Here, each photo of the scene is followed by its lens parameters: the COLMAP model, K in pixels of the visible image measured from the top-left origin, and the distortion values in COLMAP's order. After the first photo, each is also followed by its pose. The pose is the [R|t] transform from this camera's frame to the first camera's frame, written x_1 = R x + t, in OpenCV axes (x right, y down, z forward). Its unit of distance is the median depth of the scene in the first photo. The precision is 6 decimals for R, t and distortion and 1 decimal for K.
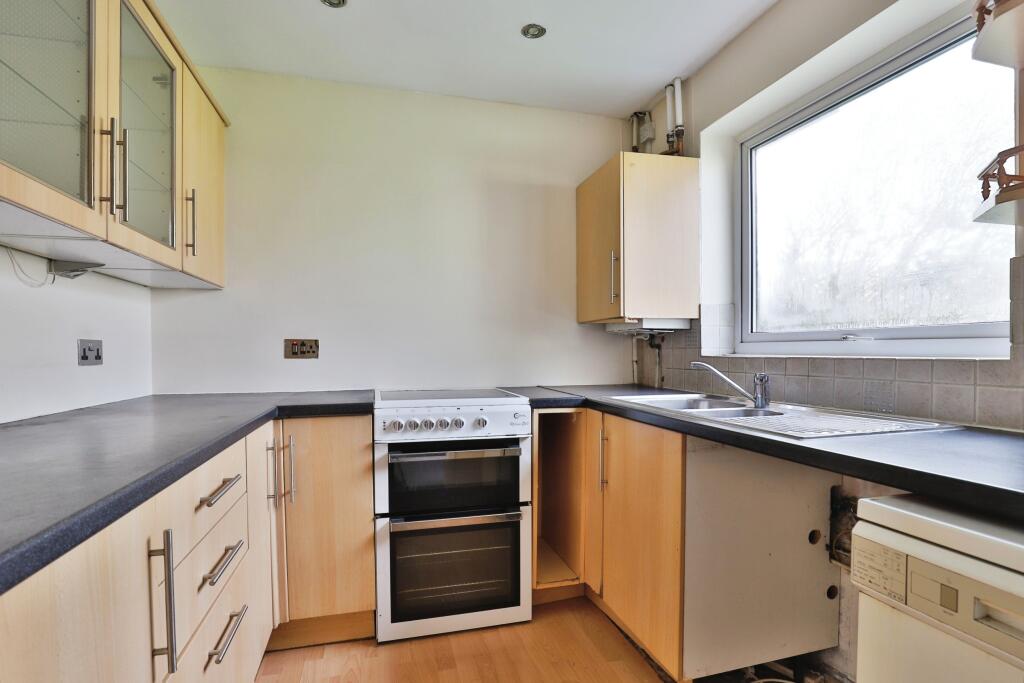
lens RADIAL K [[482.6, 0, 516.0], [0, 482.6, 355.2], [0, 0, 1]] dist [-0.005174, -0.000388]
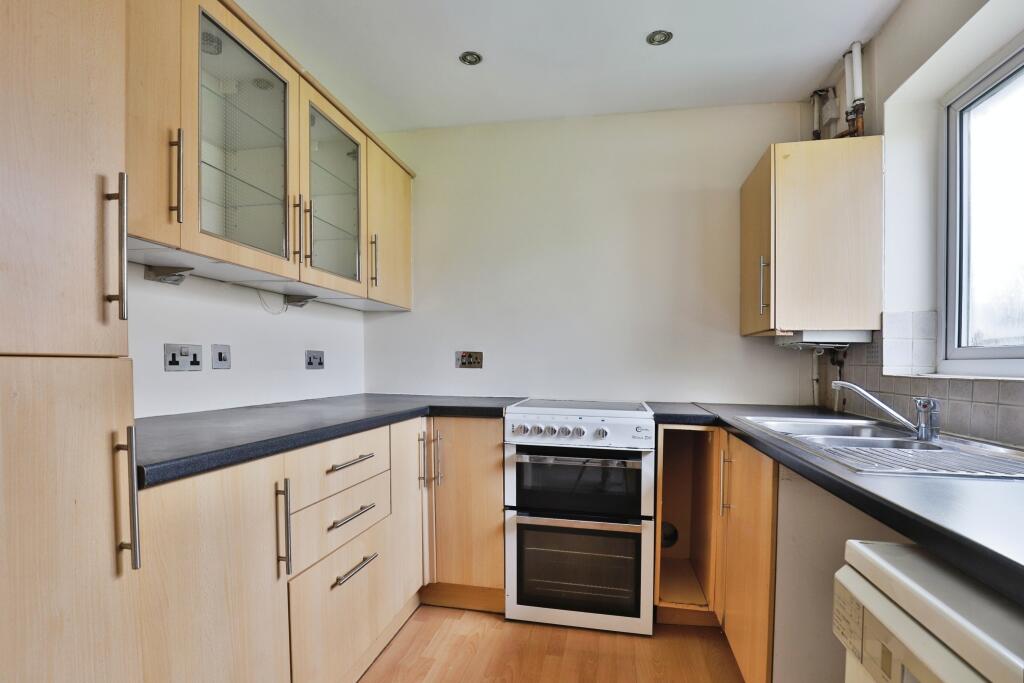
lens RADIAL K [[483.4, 0, 515.3], [0, 483.4, 377.0], [0, 0, 1]] dist [0.000336, -0.000145]
pose [[0.907372, 0.029100, -0.419319, 0.190557], [-0.021974, 0.999520, 0.021815, 0.000569], [0.419753, -0.010580, 0.907577, -0.020591]]
